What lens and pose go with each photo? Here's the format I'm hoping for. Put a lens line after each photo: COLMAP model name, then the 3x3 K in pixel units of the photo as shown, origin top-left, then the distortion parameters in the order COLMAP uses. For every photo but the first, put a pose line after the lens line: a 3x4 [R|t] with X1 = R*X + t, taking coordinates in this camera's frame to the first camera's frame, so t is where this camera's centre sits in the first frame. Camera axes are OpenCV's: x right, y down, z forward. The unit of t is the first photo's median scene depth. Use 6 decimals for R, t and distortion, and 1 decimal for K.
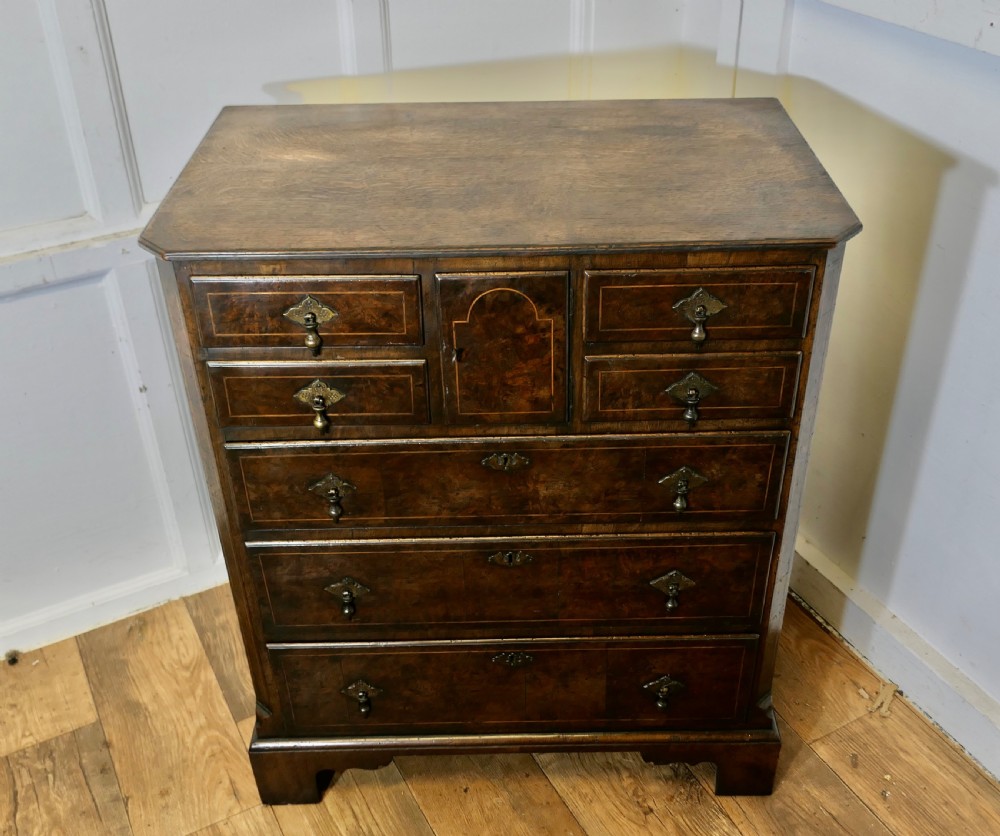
lens RADIAL K [[1102.7, 0, 513.8], [0, 1102.7, 424.0], [0, 0, 1]] dist [-0.025312, 0.000000]
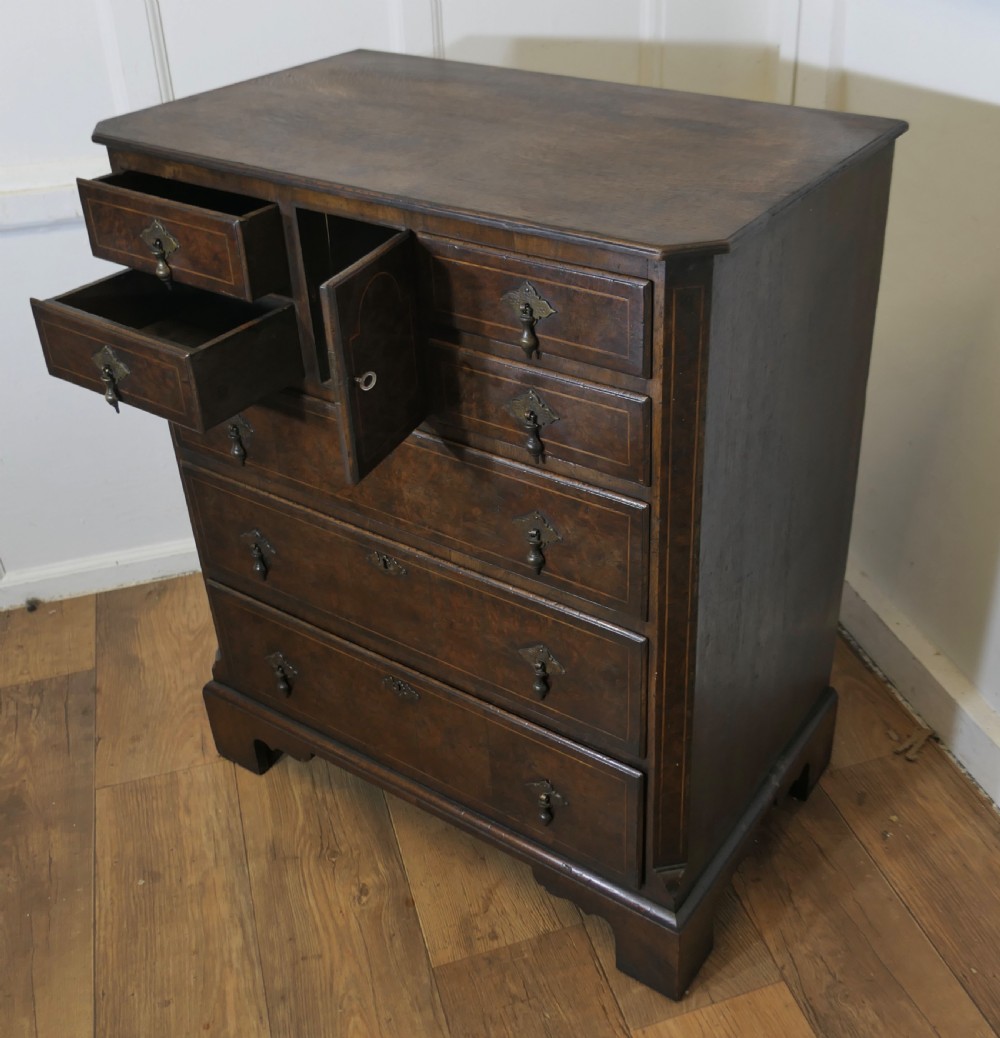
lens RADIAL K [[1208.2, 0, 559.3], [0, 1208.2, 476.5], [0, 0, 1]] dist [-0.022106, 0.000000]
pose [[0.827741, 0.286018, -0.482741, 0.560740], [-0.309187, 0.950430, 0.032964, -0.019509], [0.468240, 0.121971, 0.875142, 0.210892]]
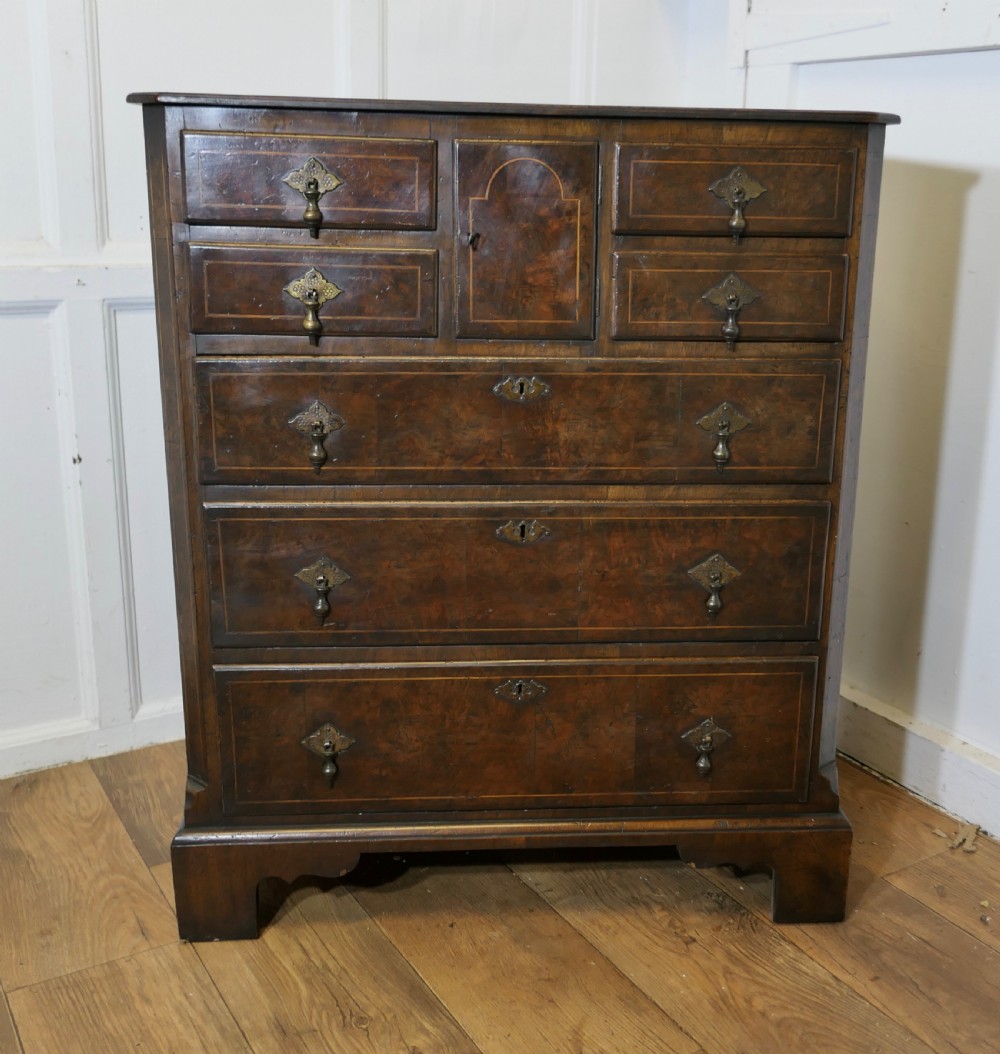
lens RADIAL K [[1245.4, 0, 563.0], [0, 1245.4, 498.6], [0, 0, 1]] dist [-0.025496, 0.000000]
pose [[0.996769, 0.017176, 0.078468, -0.047452], [0.010469, 0.940763, -0.338904, 0.421083], [-0.079641, 0.338630, 0.937543, 0.101618]]
